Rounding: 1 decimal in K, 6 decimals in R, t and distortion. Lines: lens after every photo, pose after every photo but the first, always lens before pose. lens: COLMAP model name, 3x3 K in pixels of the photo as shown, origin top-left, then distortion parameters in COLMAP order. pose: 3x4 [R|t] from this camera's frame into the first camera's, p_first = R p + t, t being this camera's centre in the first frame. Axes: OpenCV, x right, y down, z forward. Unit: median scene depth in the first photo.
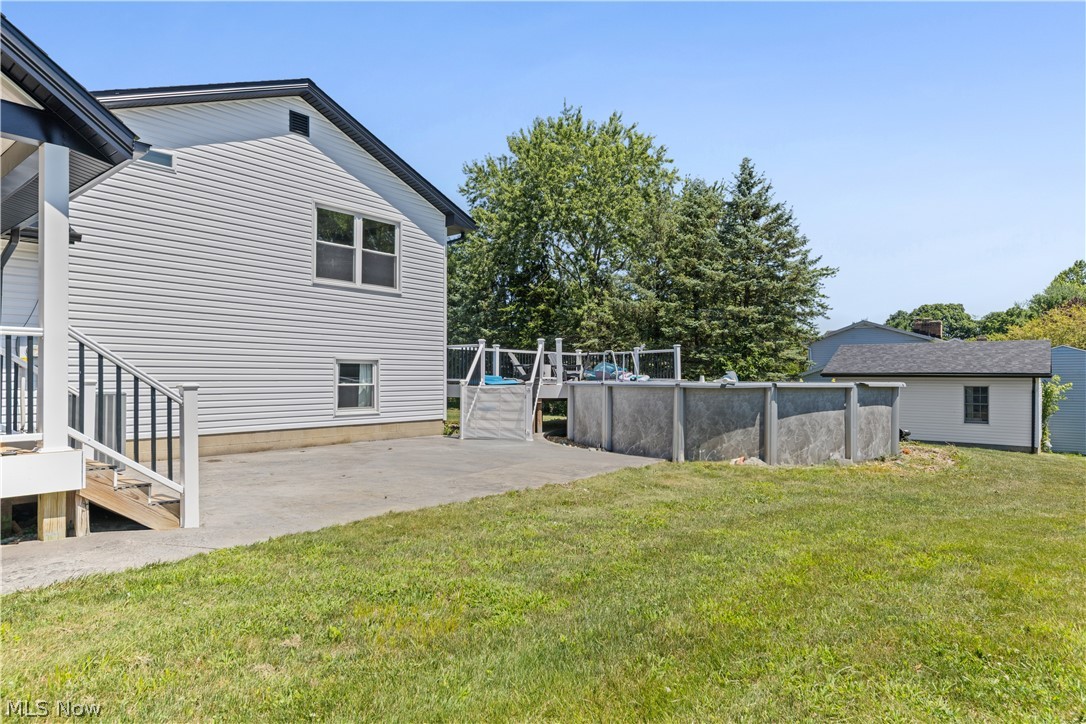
lens RADIAL K [[627.8, 0, 540.6], [0, 627.8, 369.6], [0, 0, 1]] dist [0.021854, 0.007913]
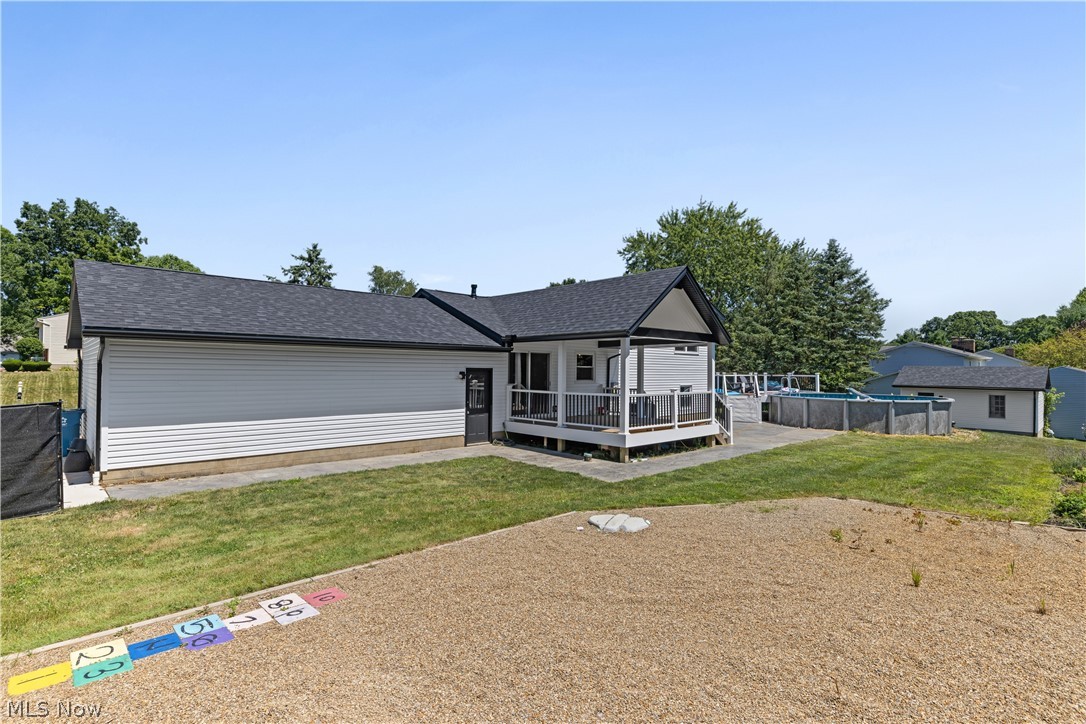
lens RADIAL K [[536.4, 0, 543.8], [0, 536.4, 360.8], [0, 0, 1]] dist [0.044633, -0.002528]
pose [[0.994954, 0.005481, -0.100187, -0.251467], [-0.005553, 0.999984, -0.000440, -0.041596], [0.100183, 0.000994, 0.994969, -0.400486]]
